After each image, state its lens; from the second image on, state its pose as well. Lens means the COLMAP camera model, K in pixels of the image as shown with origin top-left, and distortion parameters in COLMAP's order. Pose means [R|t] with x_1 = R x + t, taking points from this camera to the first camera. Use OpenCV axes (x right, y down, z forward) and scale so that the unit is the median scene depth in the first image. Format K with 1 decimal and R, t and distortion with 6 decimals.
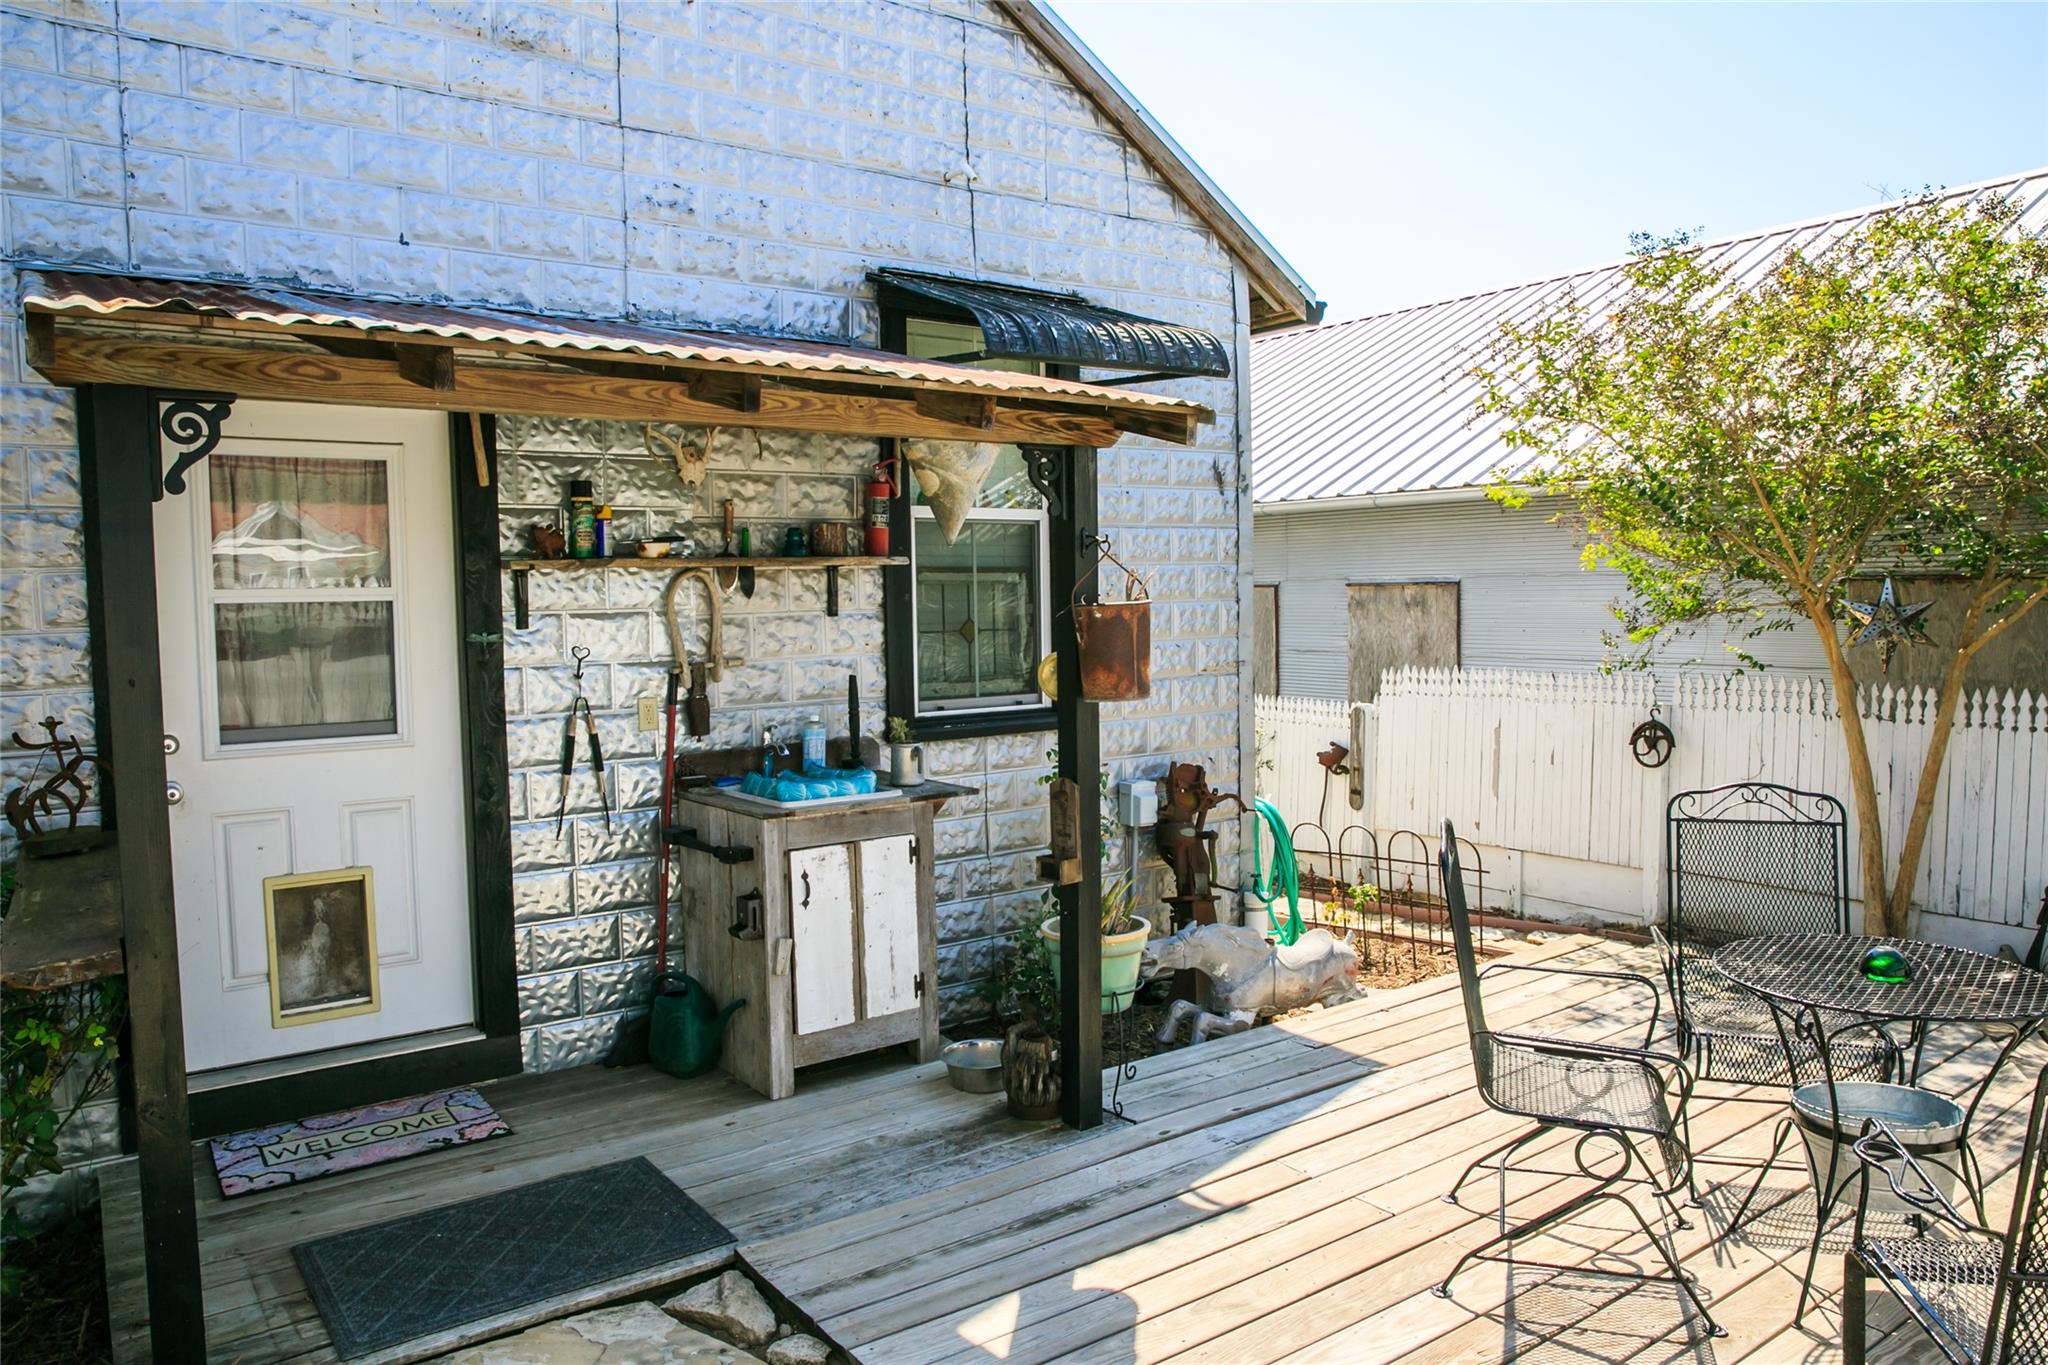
lens RADIAL K [[1406.1, 0, 1024.0], [0, 1406.1, 682.5], [0, 0, 1]] dist [-0.099347, 0.066627]
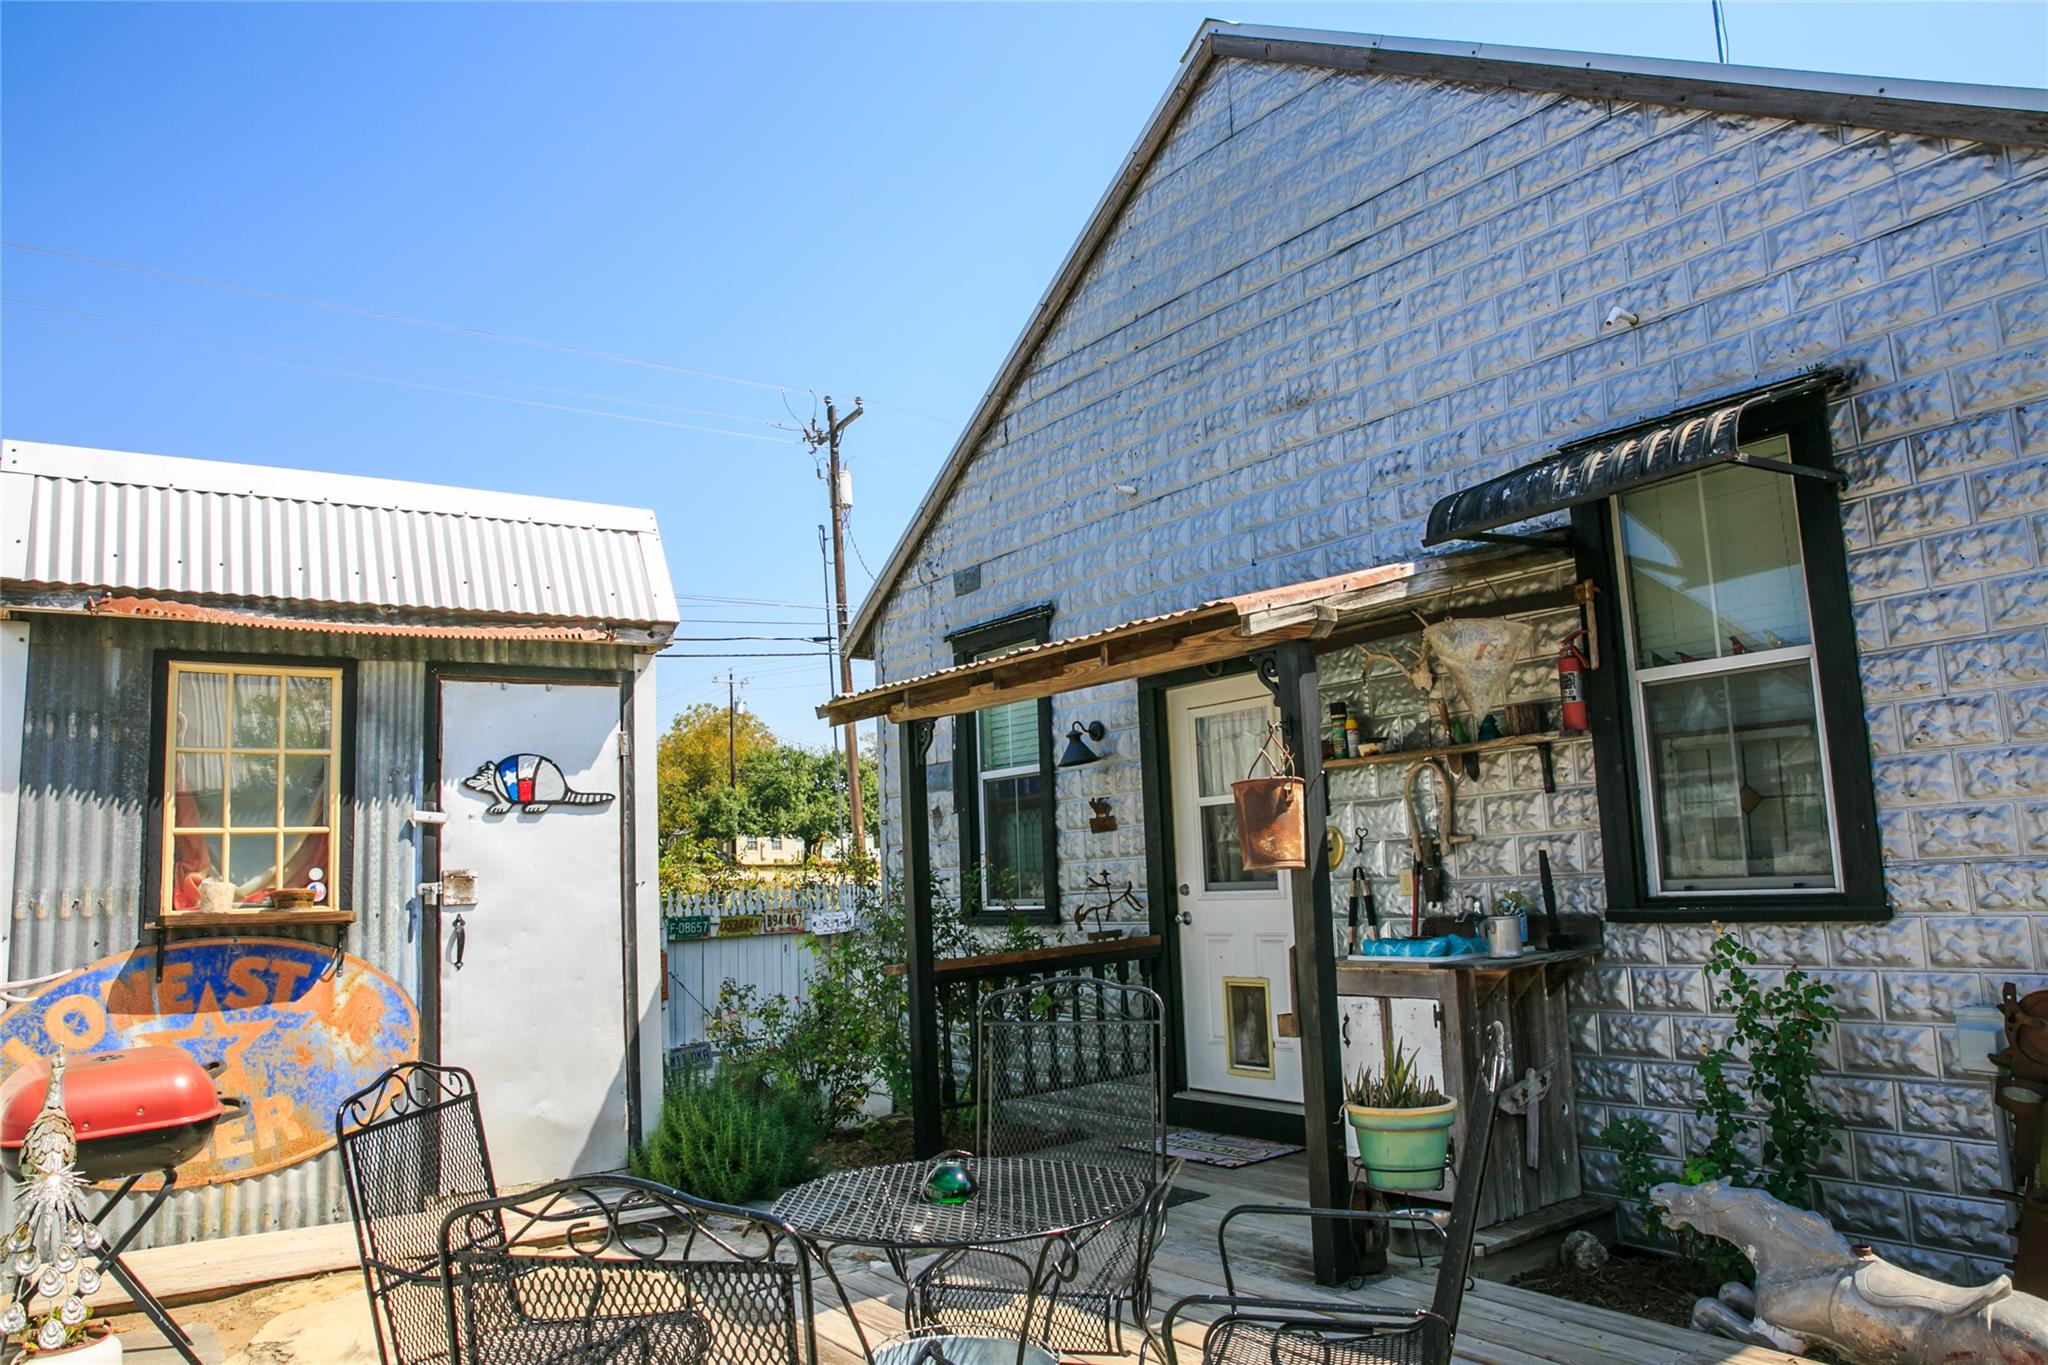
lens RADIAL K [[1406.1, 0, 1024.0], [0, 1406.1, 682.5], [0, 0, 1]] dist [-0.099347, 0.066627]
pose [[-0.006439, -0.122436, -0.992456, 0.944620], [-0.020750, 0.992279, -0.122279, 0.005297], [0.999764, 0.019806, -0.008930, 0.663113]]
